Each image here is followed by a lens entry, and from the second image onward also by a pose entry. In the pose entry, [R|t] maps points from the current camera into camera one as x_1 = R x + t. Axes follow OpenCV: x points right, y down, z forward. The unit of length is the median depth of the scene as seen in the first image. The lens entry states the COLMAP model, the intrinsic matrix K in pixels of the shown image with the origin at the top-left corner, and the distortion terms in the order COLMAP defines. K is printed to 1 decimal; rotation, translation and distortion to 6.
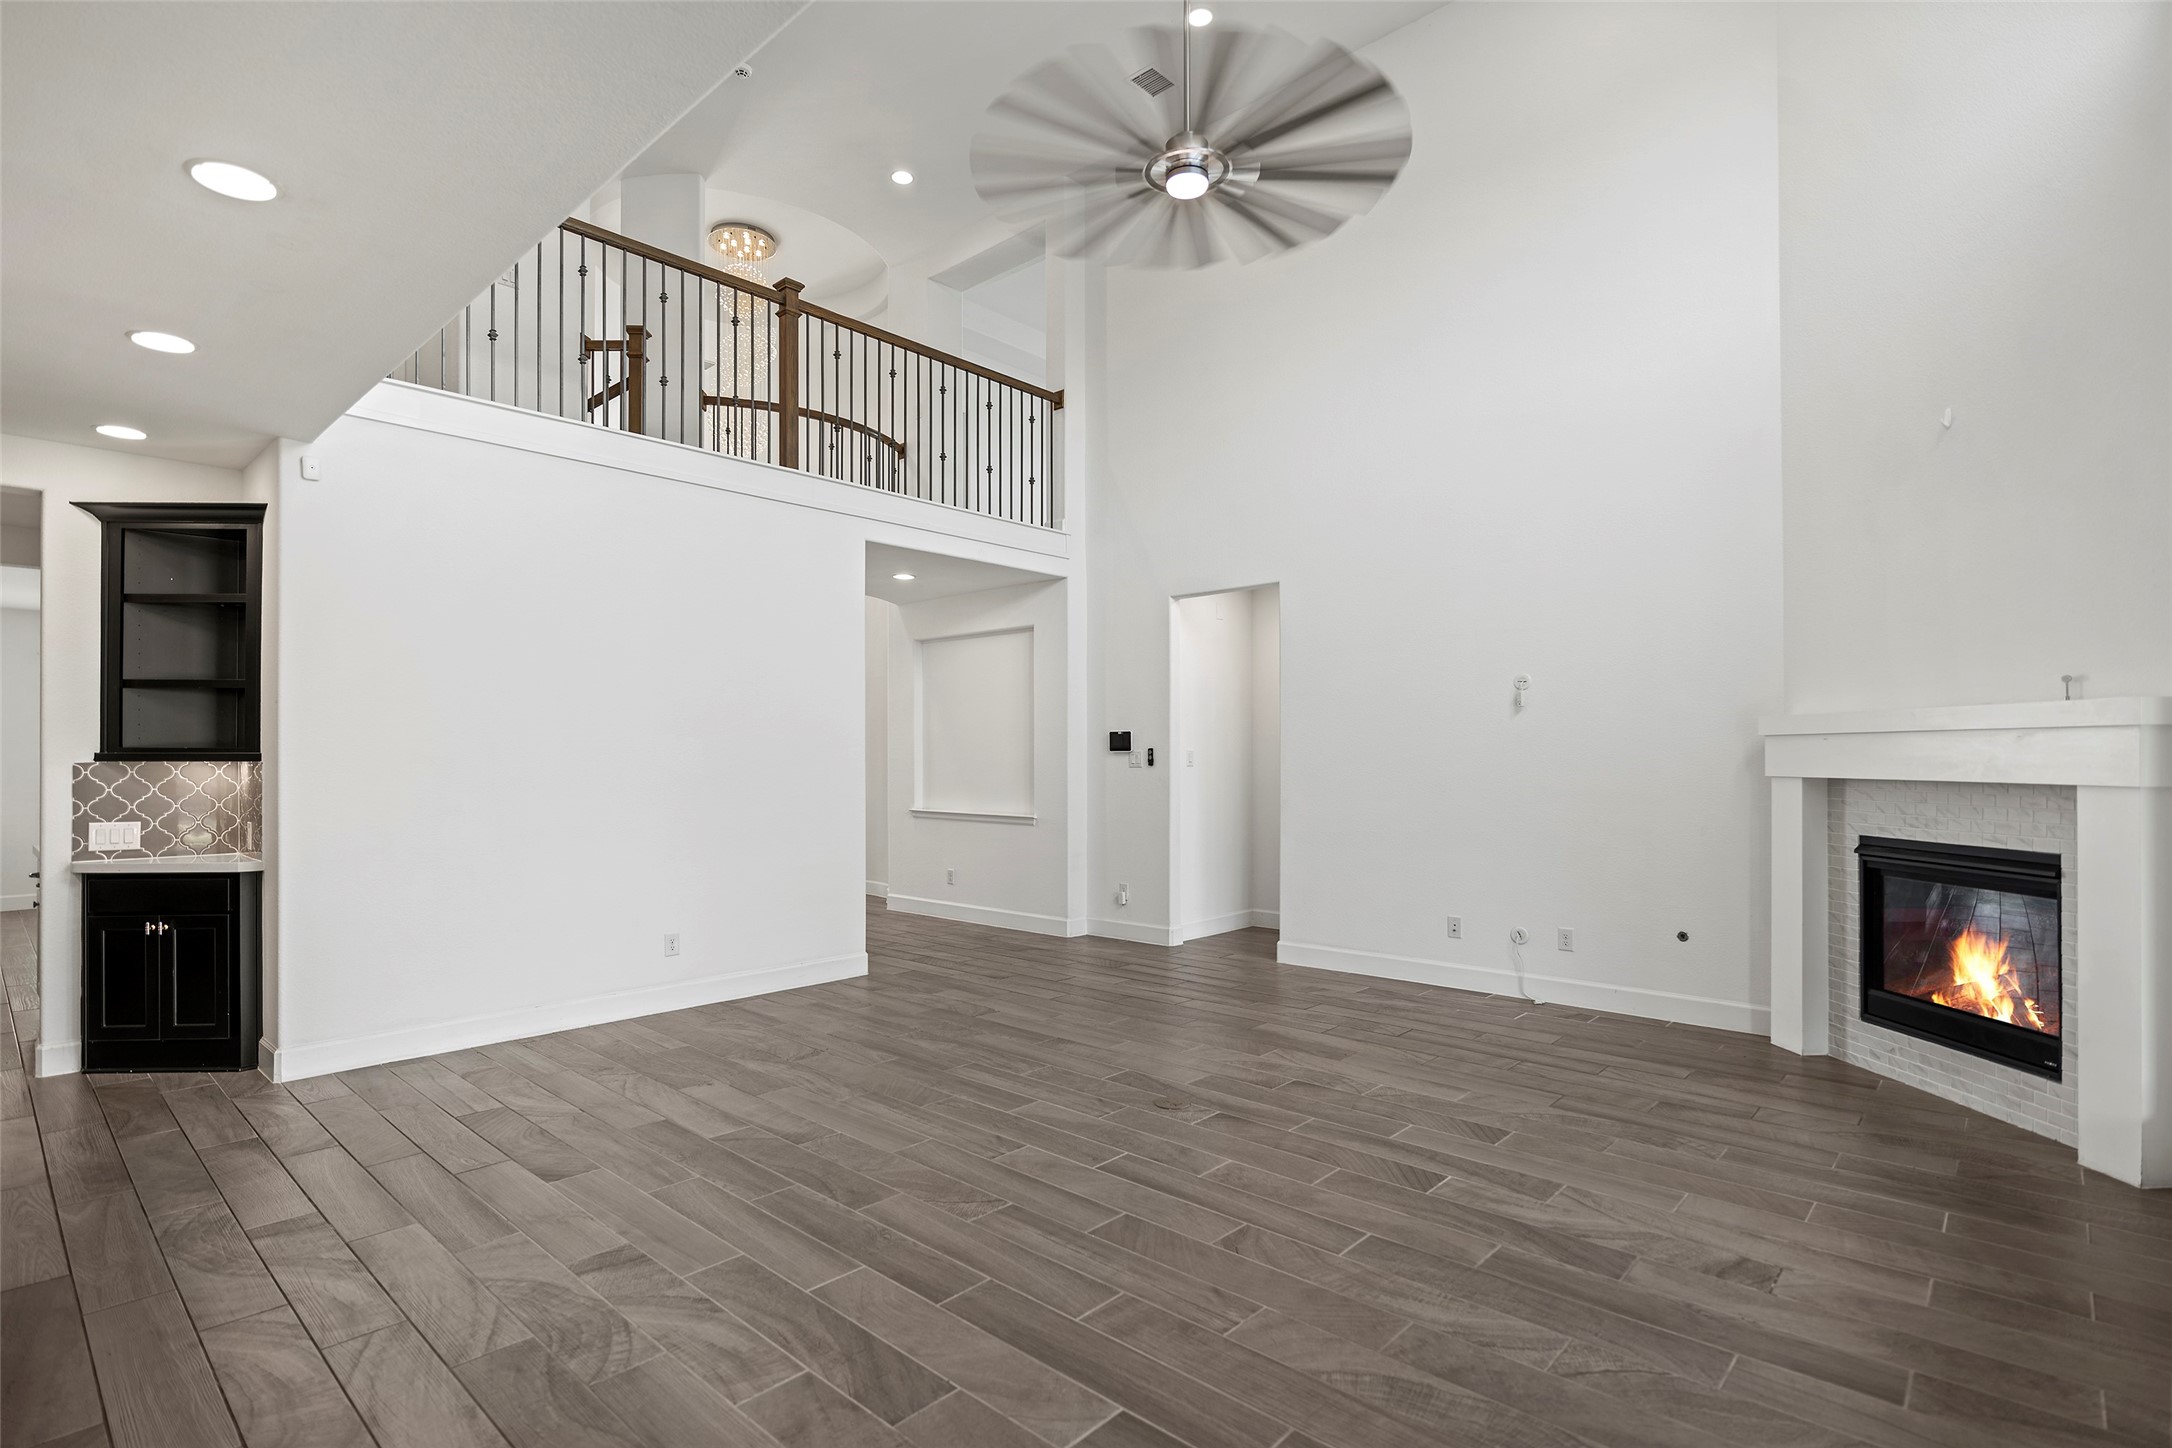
lens RADIAL K [[1037.0, 0, 1084.8], [0, 1037.0, 732.3], [0, 0, 1]] dist [-0.008608, -0.001092]
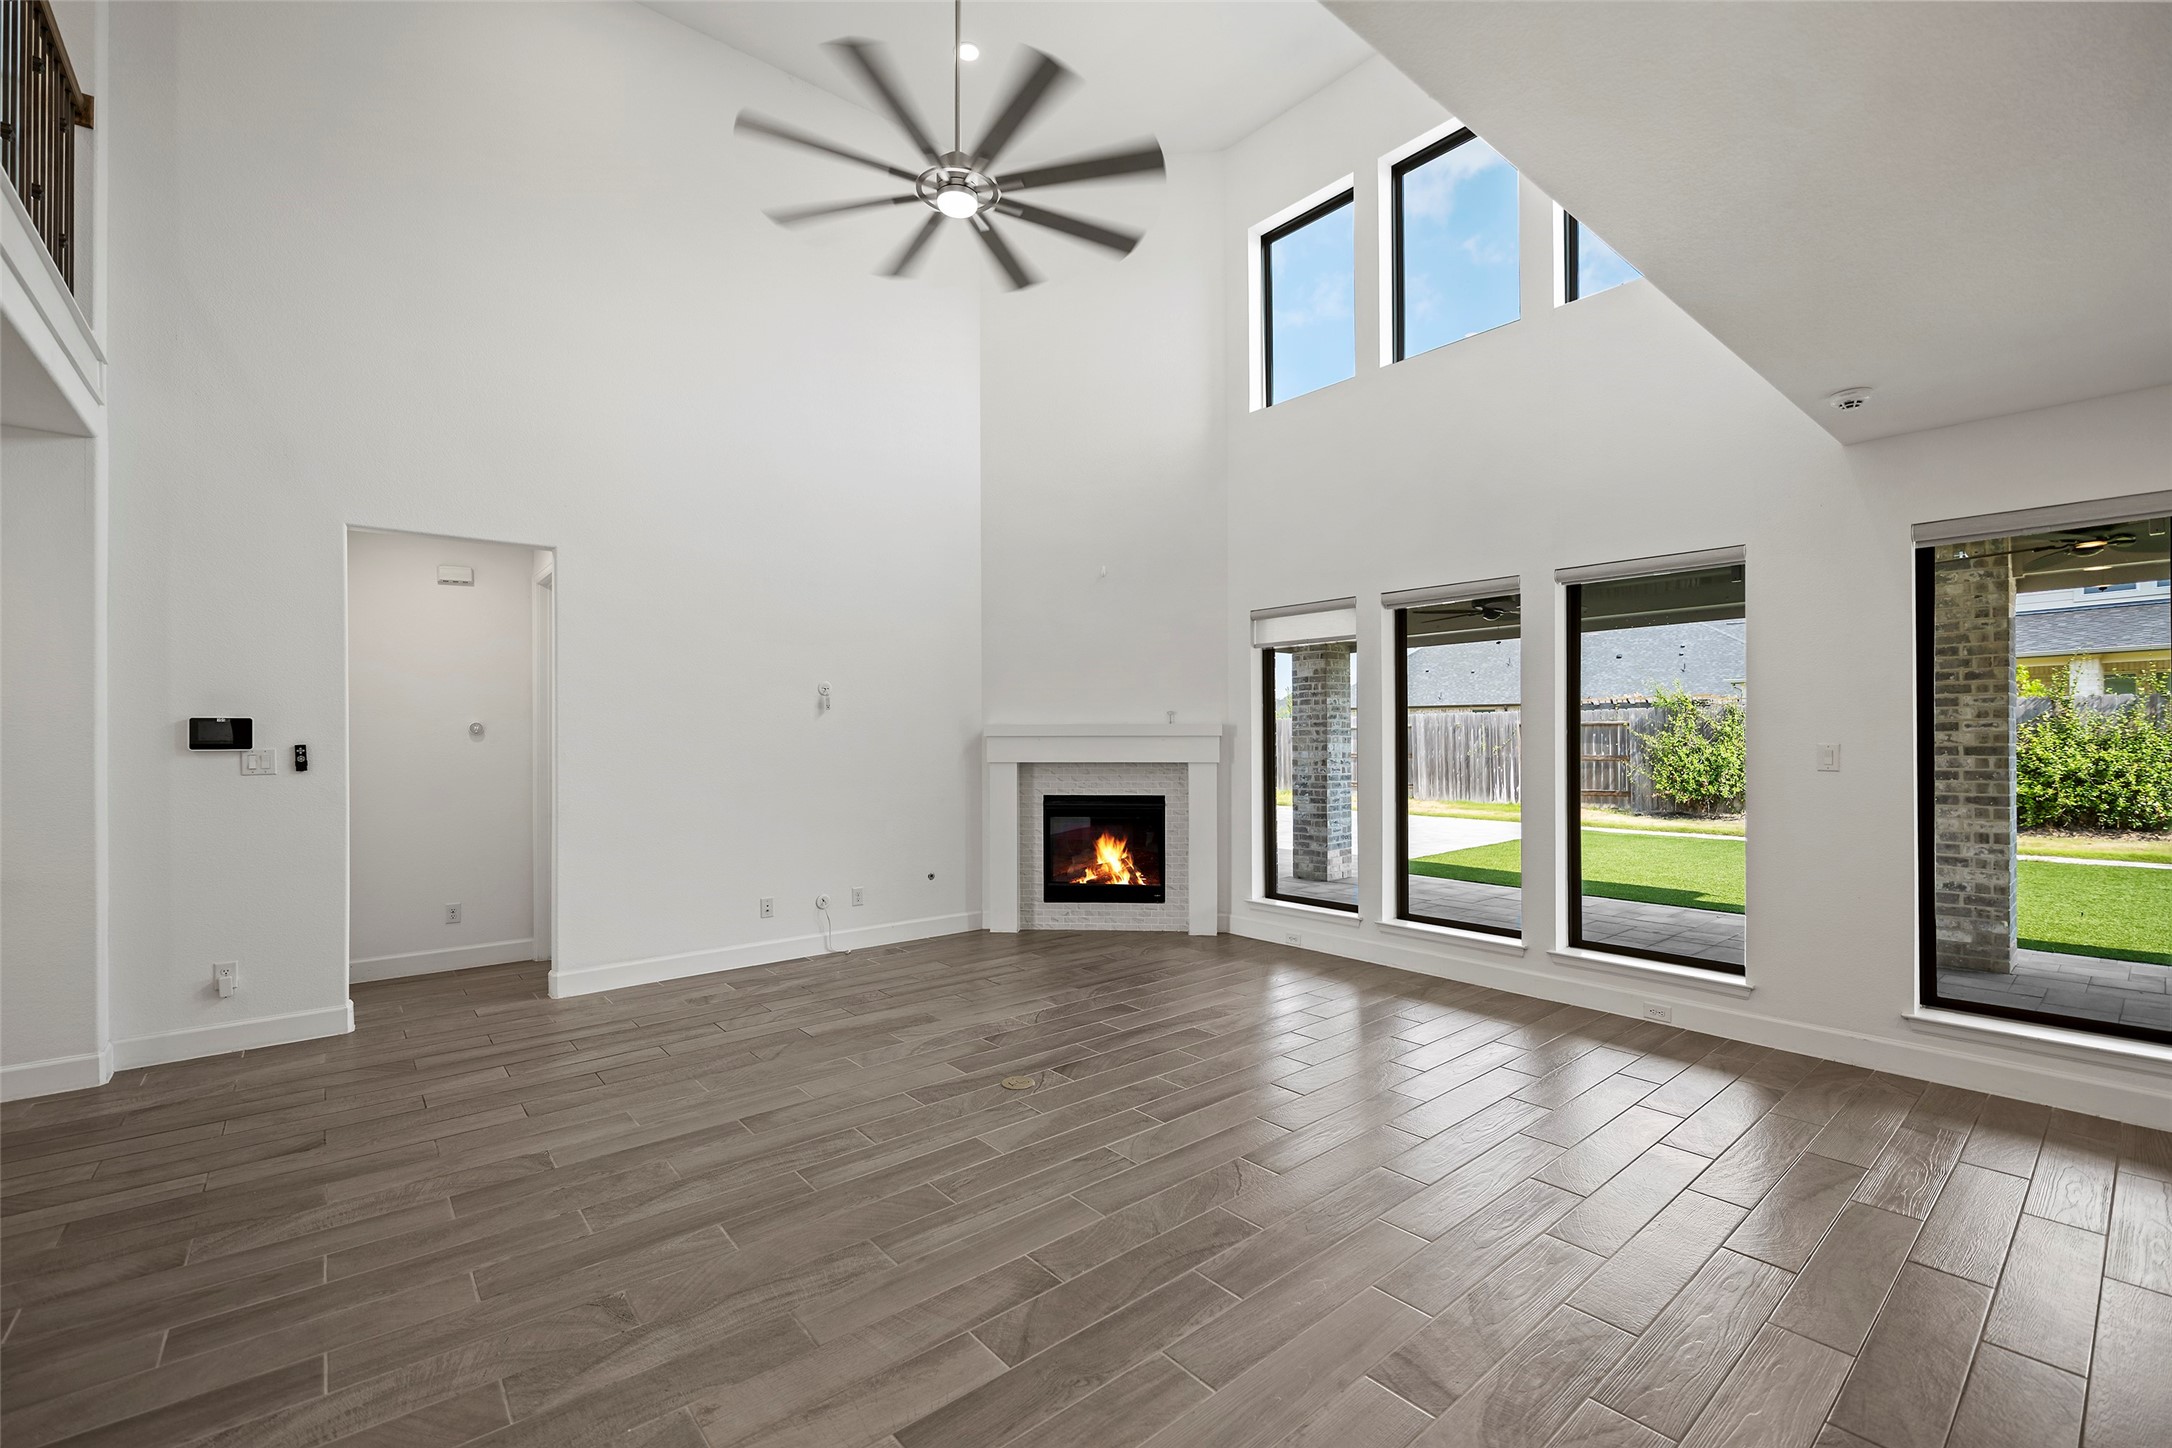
lens RADIAL K [[922.6, 0, 1090.1], [0, 922.6, 725.9], [0, 0, 1]] dist [-0.011610, -0.000125]
pose [[0.128901, 0.012188, 0.991583, -0.777122], [-0.020453, 0.999744, -0.009630, -0.002126], [-0.991446, -0.019040, 0.129118, 0.740098]]
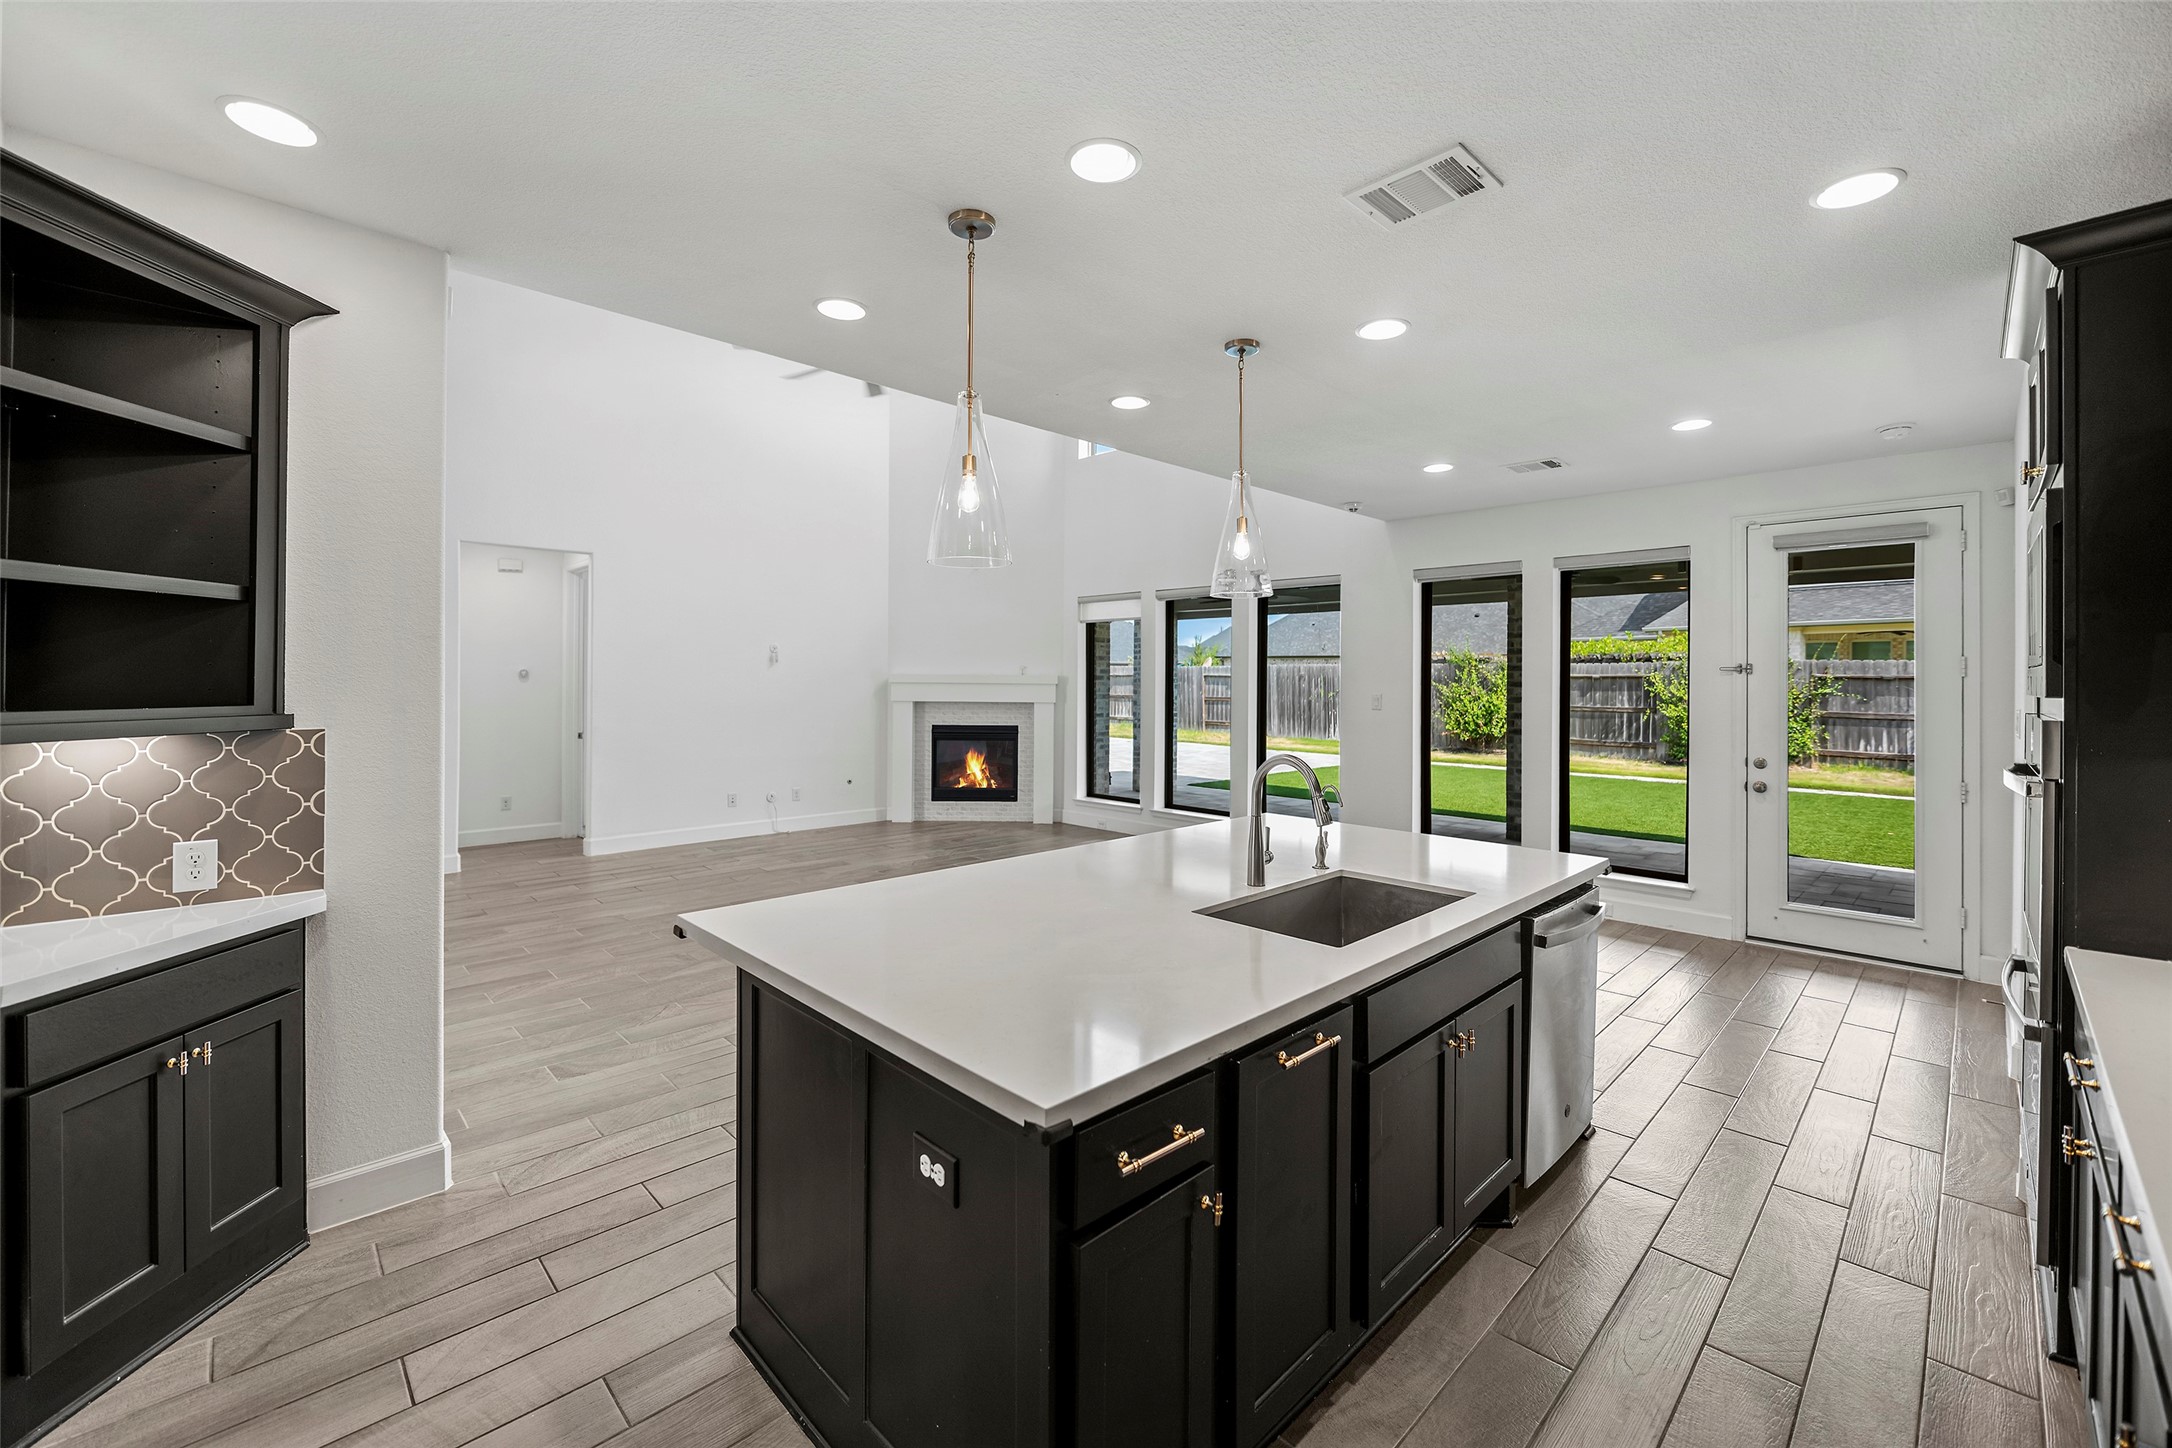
lens RADIAL K [[894.5, 0, 1089.3], [0, 894.5, 681.1], [0, 0, 1]] dist [-0.003808, -0.001287]
pose [[0.052552, -0.000847, 0.998618, -1.340328], [-0.033878, 0.999423, 0.002630, -0.020168], [-0.998043, -0.033969, 0.052493, 0.536097]]
